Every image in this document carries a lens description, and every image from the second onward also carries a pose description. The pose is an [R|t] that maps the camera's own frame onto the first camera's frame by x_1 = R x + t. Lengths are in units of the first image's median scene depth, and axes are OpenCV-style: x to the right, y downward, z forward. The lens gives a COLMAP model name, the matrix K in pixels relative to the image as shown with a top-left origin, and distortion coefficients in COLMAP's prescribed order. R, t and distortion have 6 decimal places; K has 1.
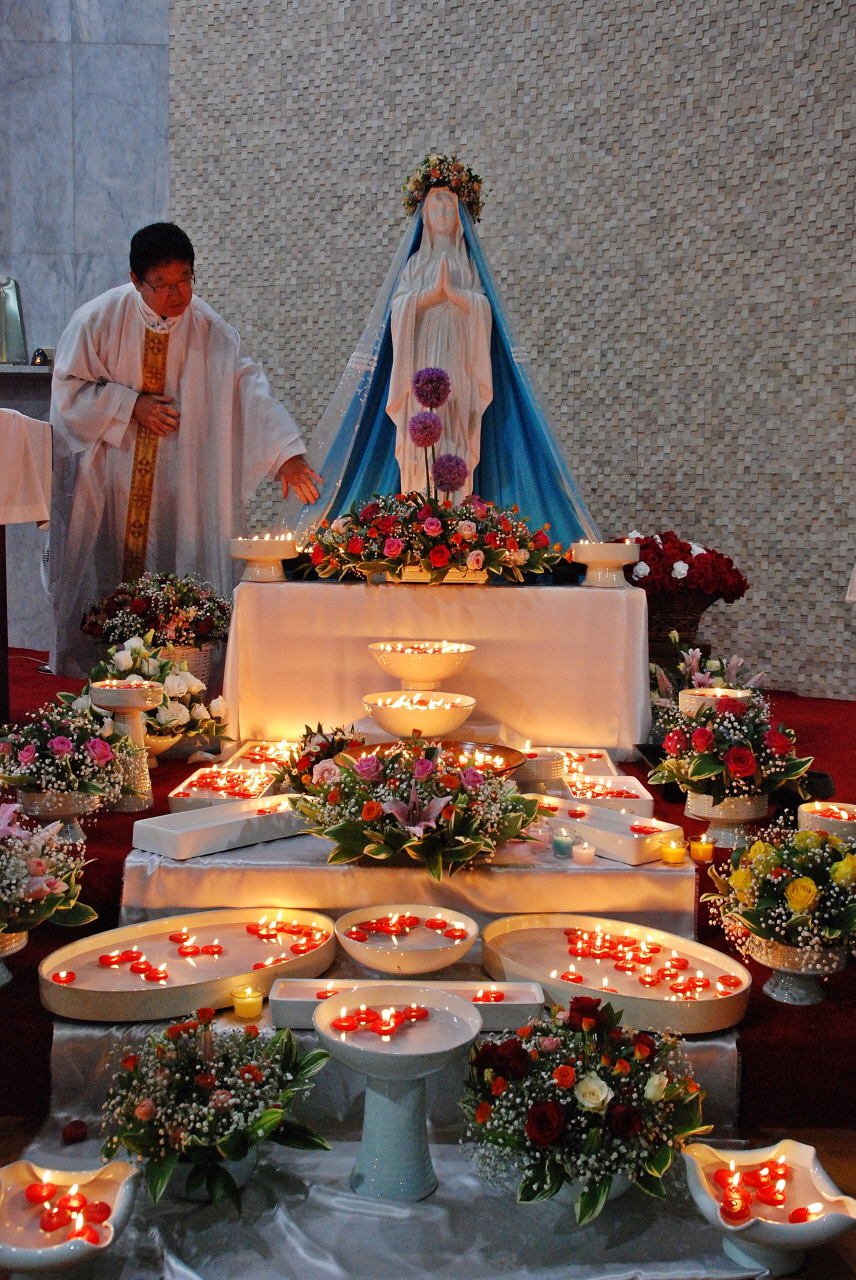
lens RADIAL K [[1198.4, 0, 380.9], [0, 1198.4, 674.5], [0, 0, 1]] dist [-0.024585, 0.000000]
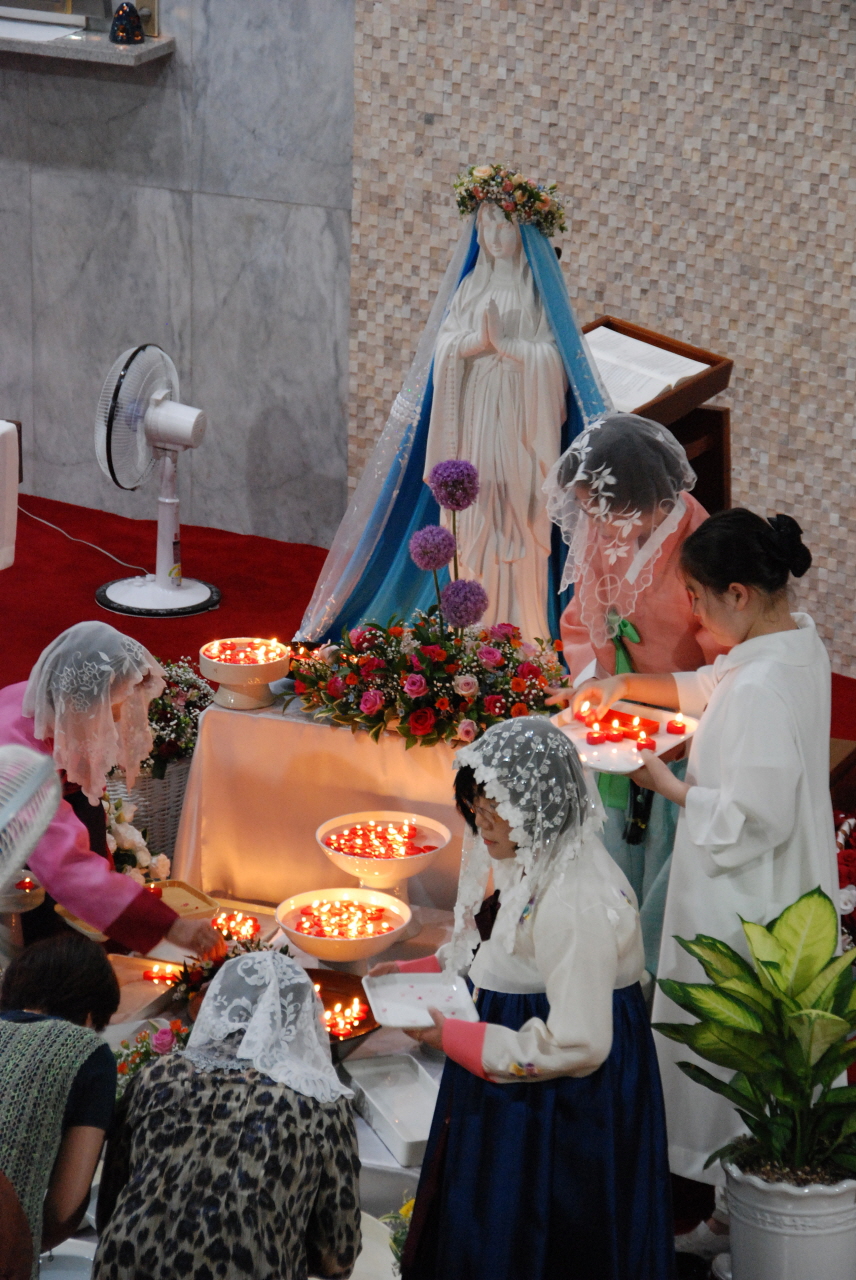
lens RADIAL K [[5186.5, 0, 427.2], [0, 5186.5, 640.5], [0, 0, 1]] dist [1.165955, 0.000000]
pose [[0.934477, 0.121444, -0.334670, 0.712853], [-0.048225, 0.974537, 0.218981, -0.538986], [0.352742, -0.188493, 0.916539, -1.280152]]
